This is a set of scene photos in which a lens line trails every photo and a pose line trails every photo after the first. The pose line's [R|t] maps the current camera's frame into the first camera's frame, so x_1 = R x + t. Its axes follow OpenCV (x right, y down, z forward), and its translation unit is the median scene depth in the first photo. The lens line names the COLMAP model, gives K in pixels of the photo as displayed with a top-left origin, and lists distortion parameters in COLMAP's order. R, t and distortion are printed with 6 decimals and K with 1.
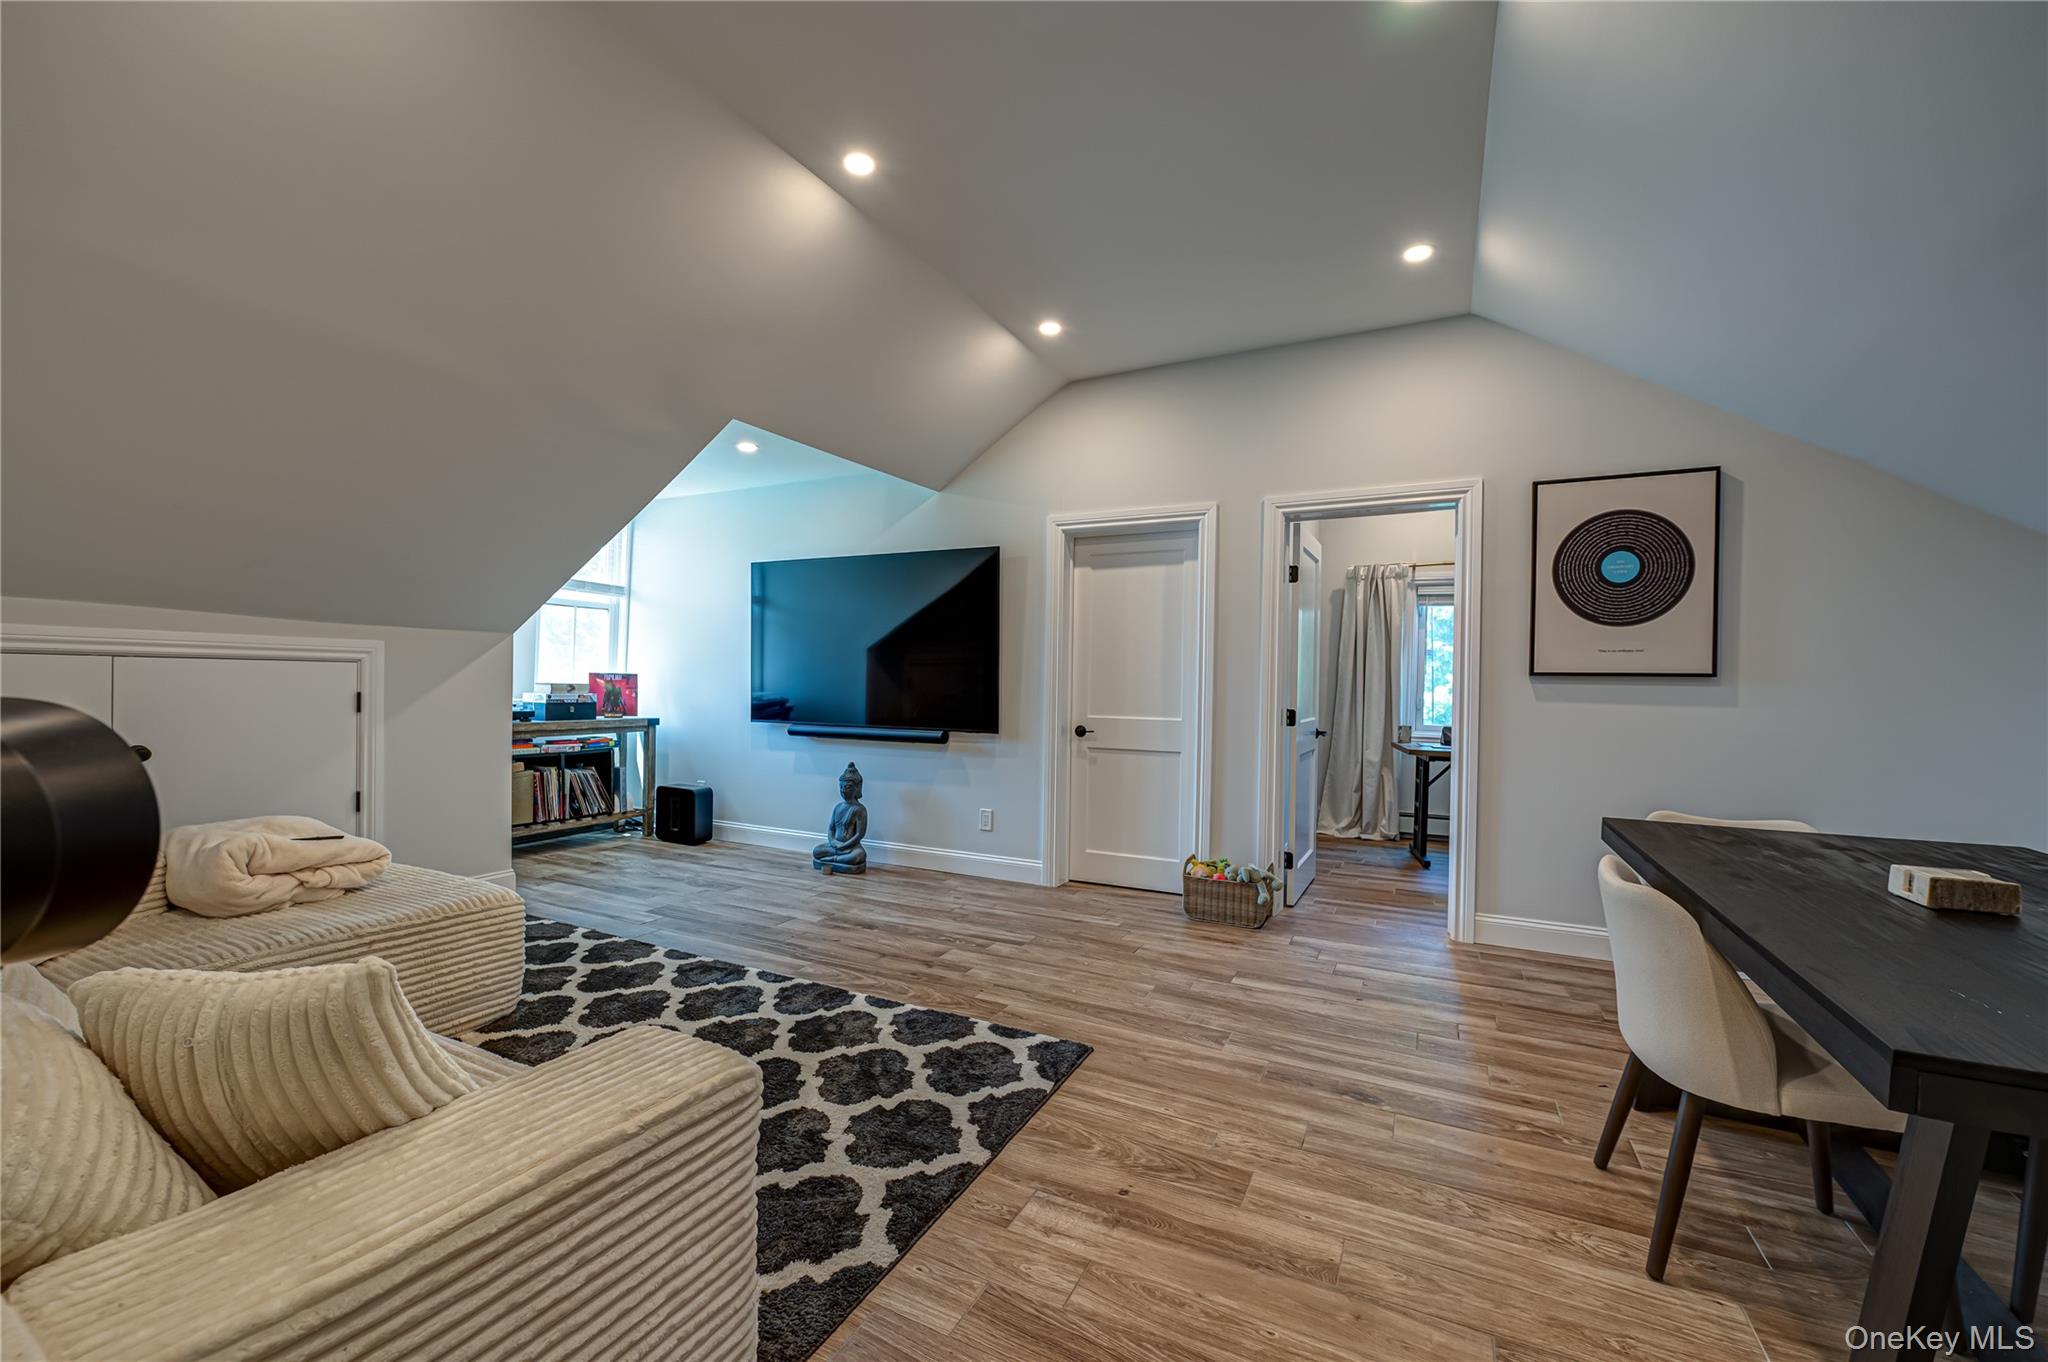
lens RADIAL K [[809.9, 0, 1024.0], [0, 809.9, 681.0], [0, 0, 1]] dist [-0.044479, -0.000016]
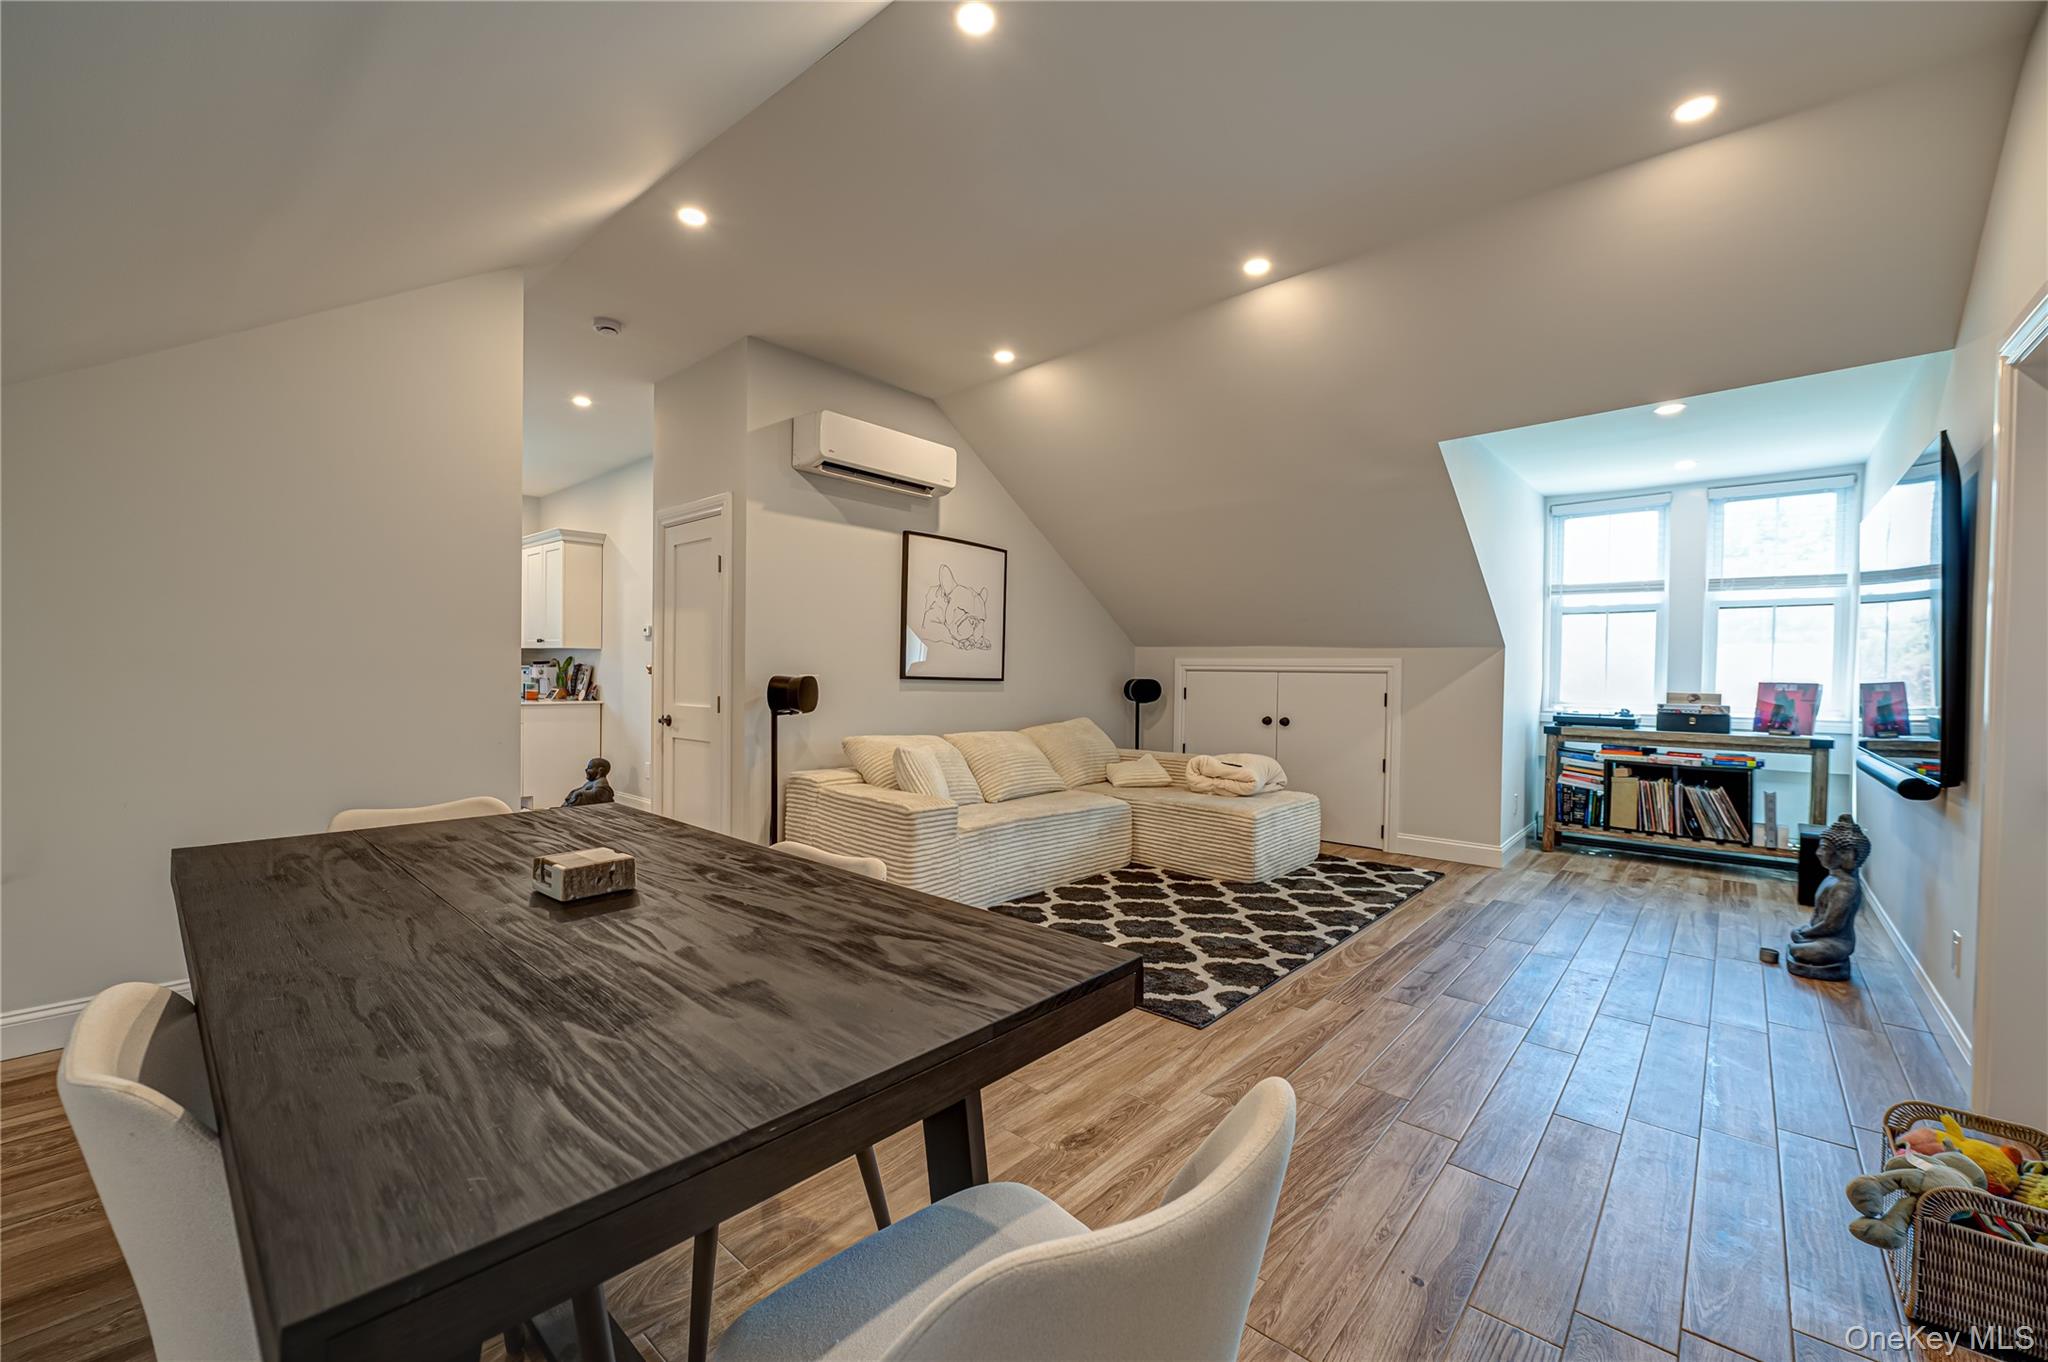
lens RADIAL K [[829.6, 0, 1024.0], [0, 829.6, 681.0], [0, 0, 1]] dist [-0.004038, -0.000127]
pose [[-0.264368, 0.001007, -0.964421, 0.801954], [-0.015826, 0.999860, 0.005382, -0.005802], [0.964292, 0.016686, -0.264315, 0.694654]]
